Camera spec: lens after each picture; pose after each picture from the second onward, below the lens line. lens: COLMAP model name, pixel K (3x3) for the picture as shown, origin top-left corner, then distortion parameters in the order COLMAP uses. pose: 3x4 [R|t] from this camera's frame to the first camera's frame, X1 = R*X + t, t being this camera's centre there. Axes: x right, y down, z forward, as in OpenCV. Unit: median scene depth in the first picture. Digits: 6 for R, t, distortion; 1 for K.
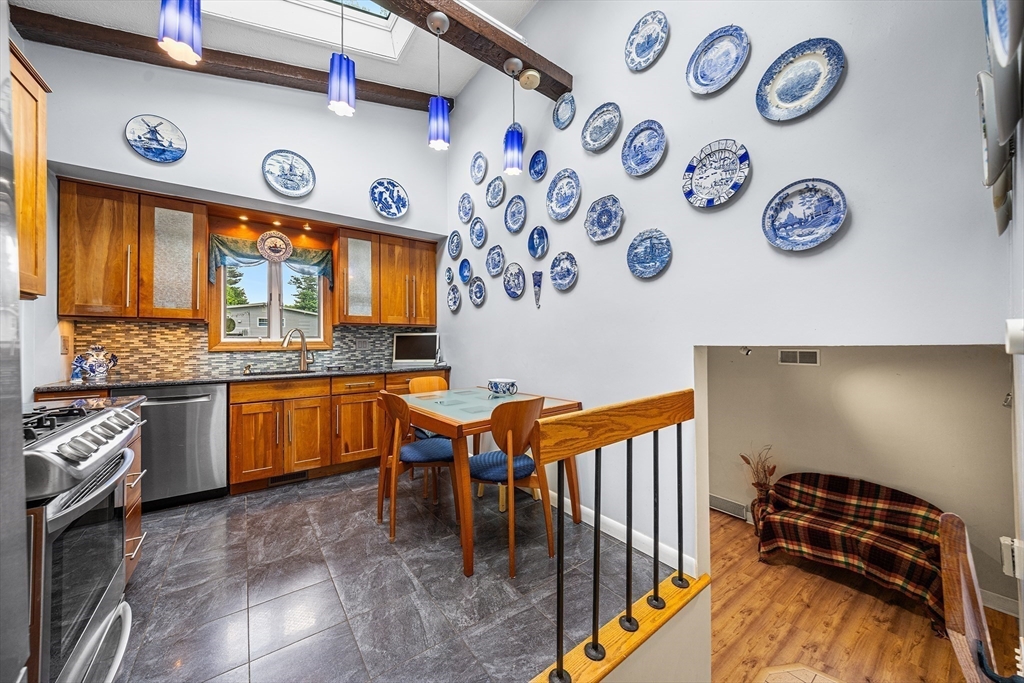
lens RADIAL K [[355.8, 0, 511.1], [0, 355.8, 341.2], [0, 0, 1]] dist [-0.006549, 0.000580]
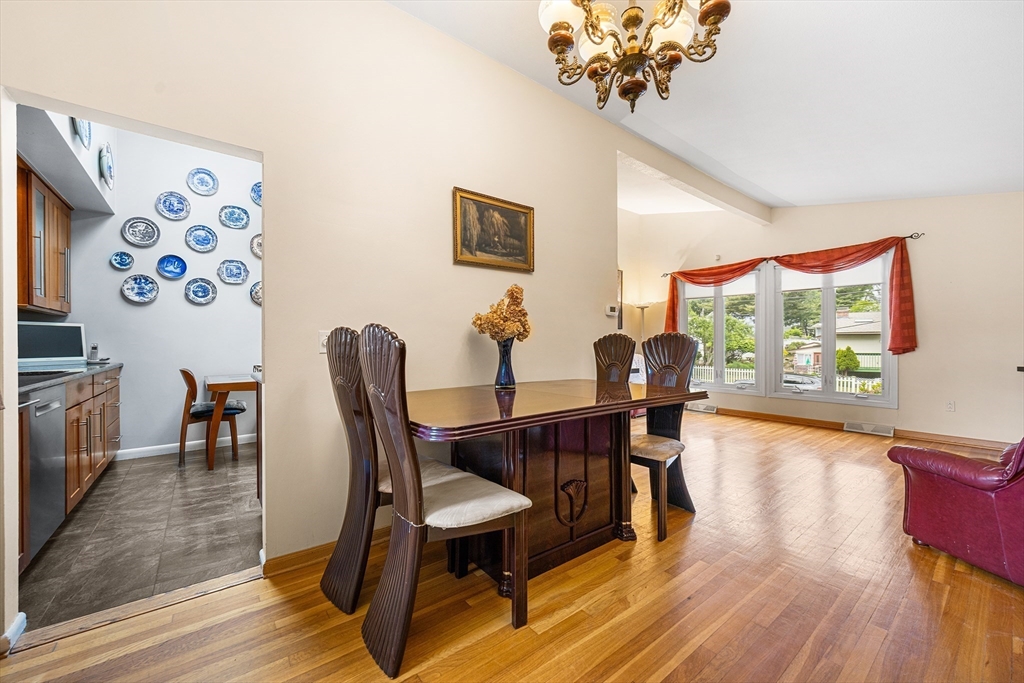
lens RADIAL K [[403.1, 0, 516.2], [0, 403.1, 342.5], [0, 0, 1]] dist [-0.002503, -0.000135]
pose [[-0.038861, 0.006466, 0.999224, -1.322746], [-0.003246, 0.999973, -0.006597, 0.026002], [-0.999239, -0.003499, -0.038839, 0.052165]]
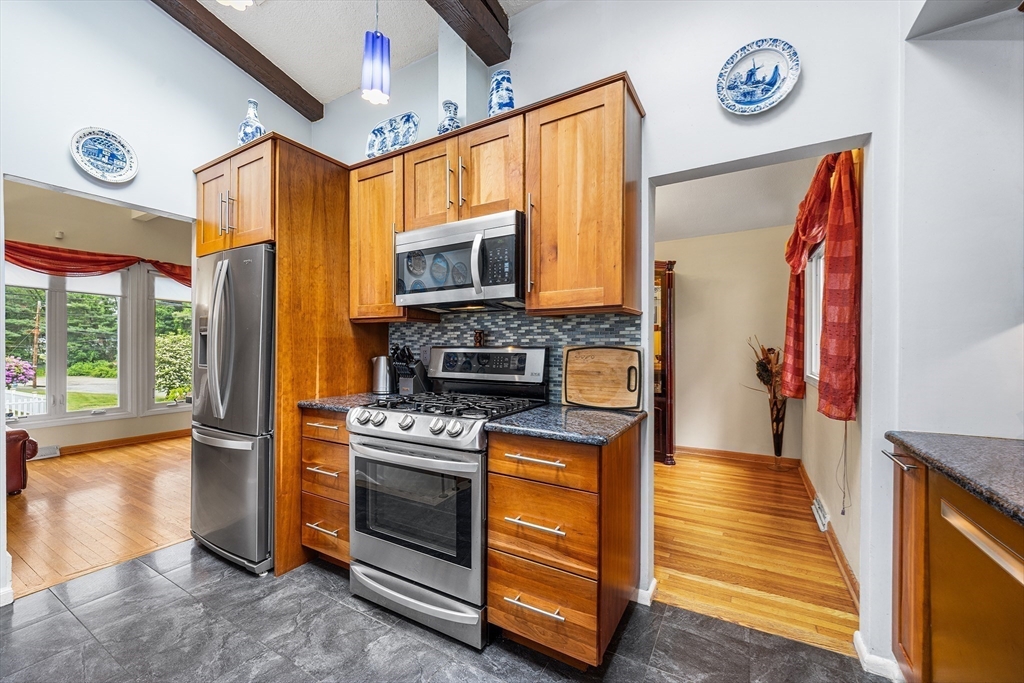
lens RADIAL K [[403.1, 0, 508.5], [0, 403.1, 348.5], [0, 0, 1]] dist [-0.002503, -0.000135]
pose [[-0.918044, 0.008849, -0.396380, -0.303675], [0.008873, 0.999959, 0.001773, -0.005376], [0.396379, -0.001890, -0.918085, 0.849145]]
